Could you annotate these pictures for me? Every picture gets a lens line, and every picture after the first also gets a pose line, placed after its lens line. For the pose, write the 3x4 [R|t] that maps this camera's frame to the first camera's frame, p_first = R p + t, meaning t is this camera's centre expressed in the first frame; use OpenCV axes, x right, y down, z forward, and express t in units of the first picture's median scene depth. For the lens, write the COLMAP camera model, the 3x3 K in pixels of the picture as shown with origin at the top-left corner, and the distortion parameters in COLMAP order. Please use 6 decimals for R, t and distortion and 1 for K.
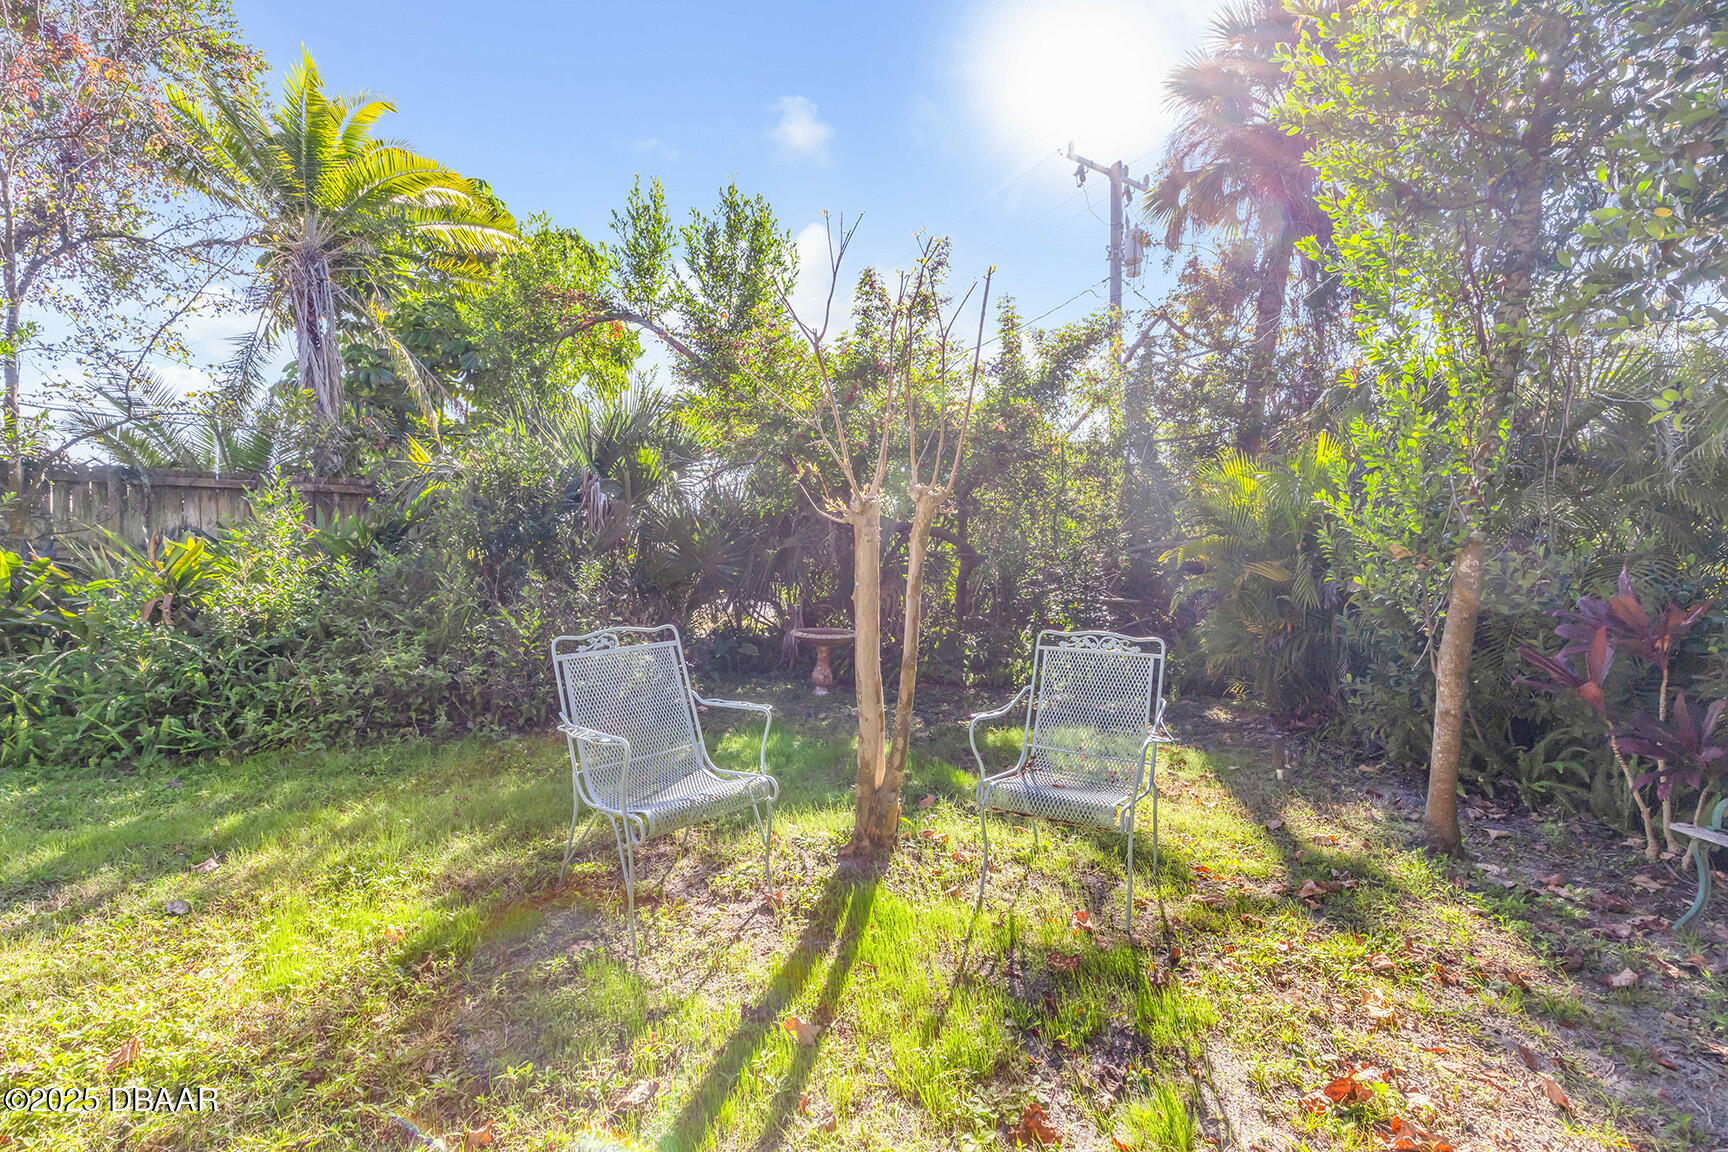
lens RADIAL K [[828.0, 0, 864.0], [0, 828.0, 576.0], [0, 0, 1]] dist [0.001968, -0.000033]
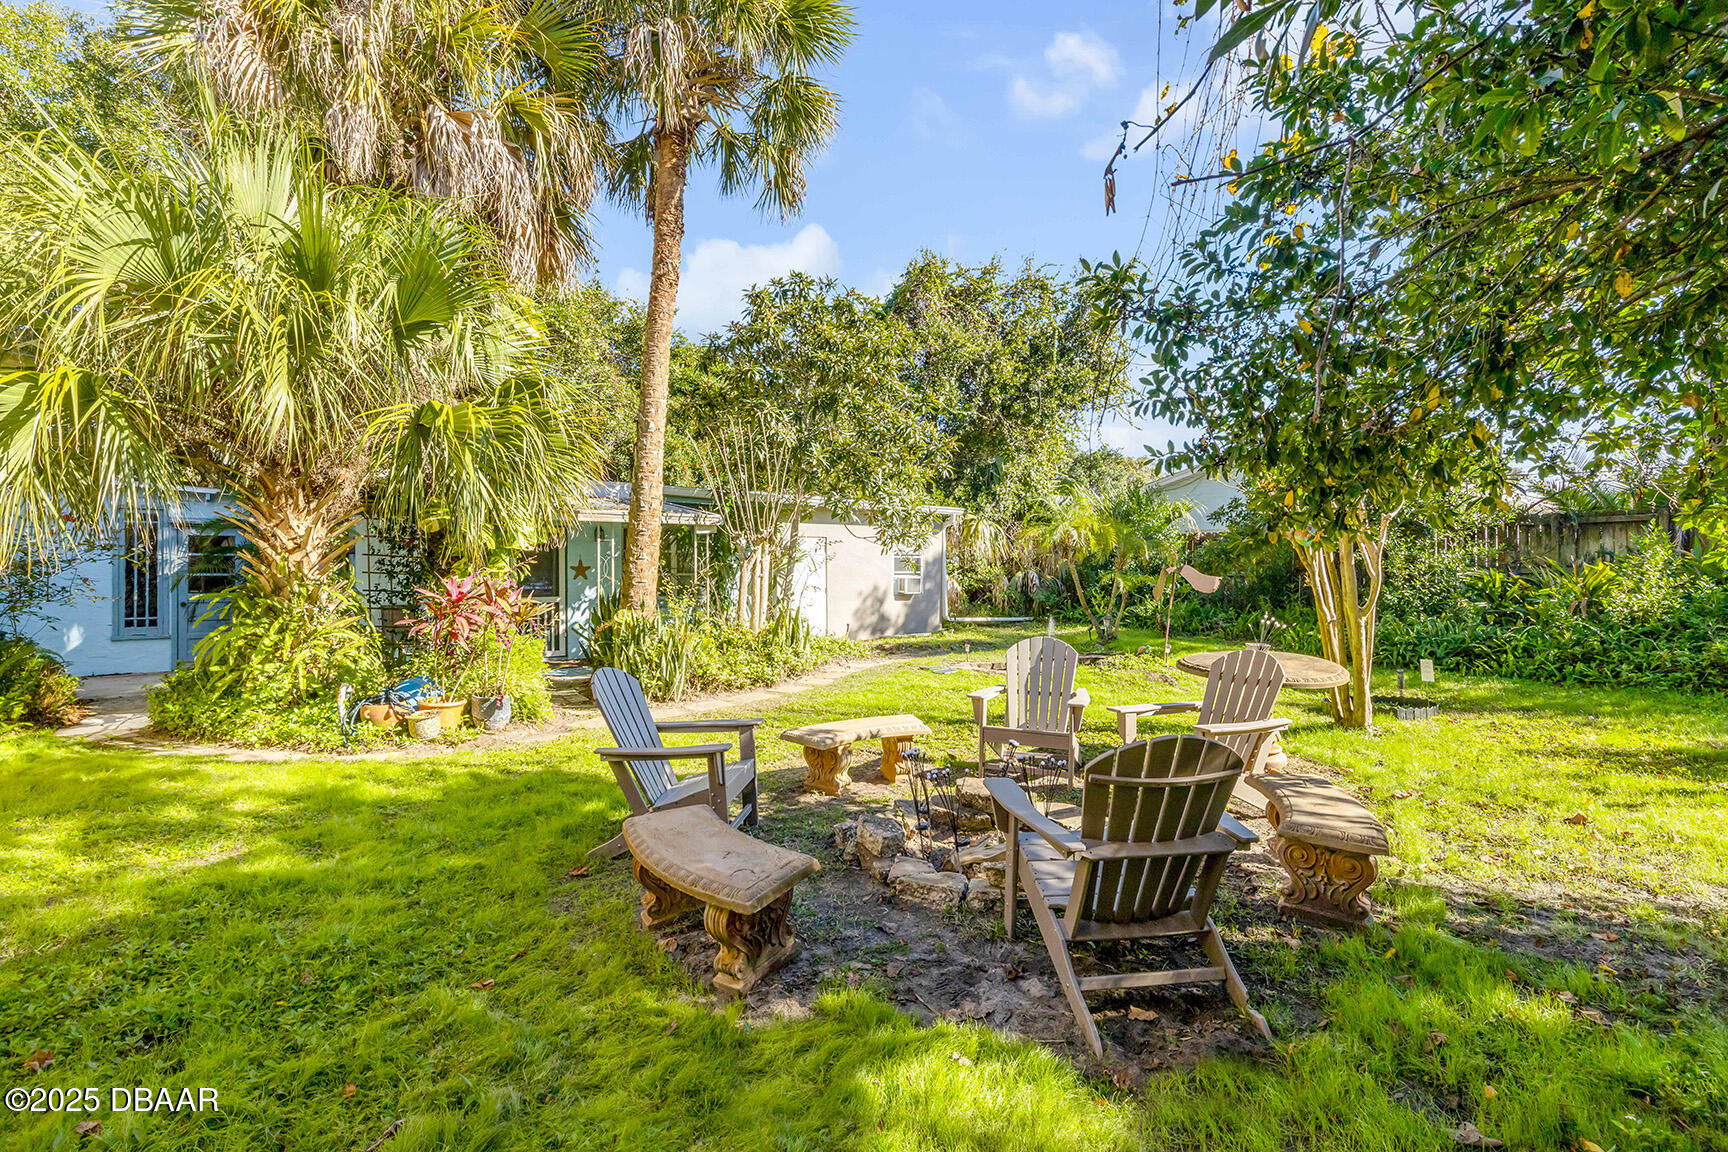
lens RADIAL K [[828.0, 0, 864.0], [0, 828.0, 576.0], [0, 0, 1]] dist [0.001968, -0.000033]
pose [[0.138120, 0.006161, -0.990396, 0.714603], [-0.003495, 0.999977, 0.005733, -0.031374], [0.990409, 0.002670, 0.138139, -0.778767]]
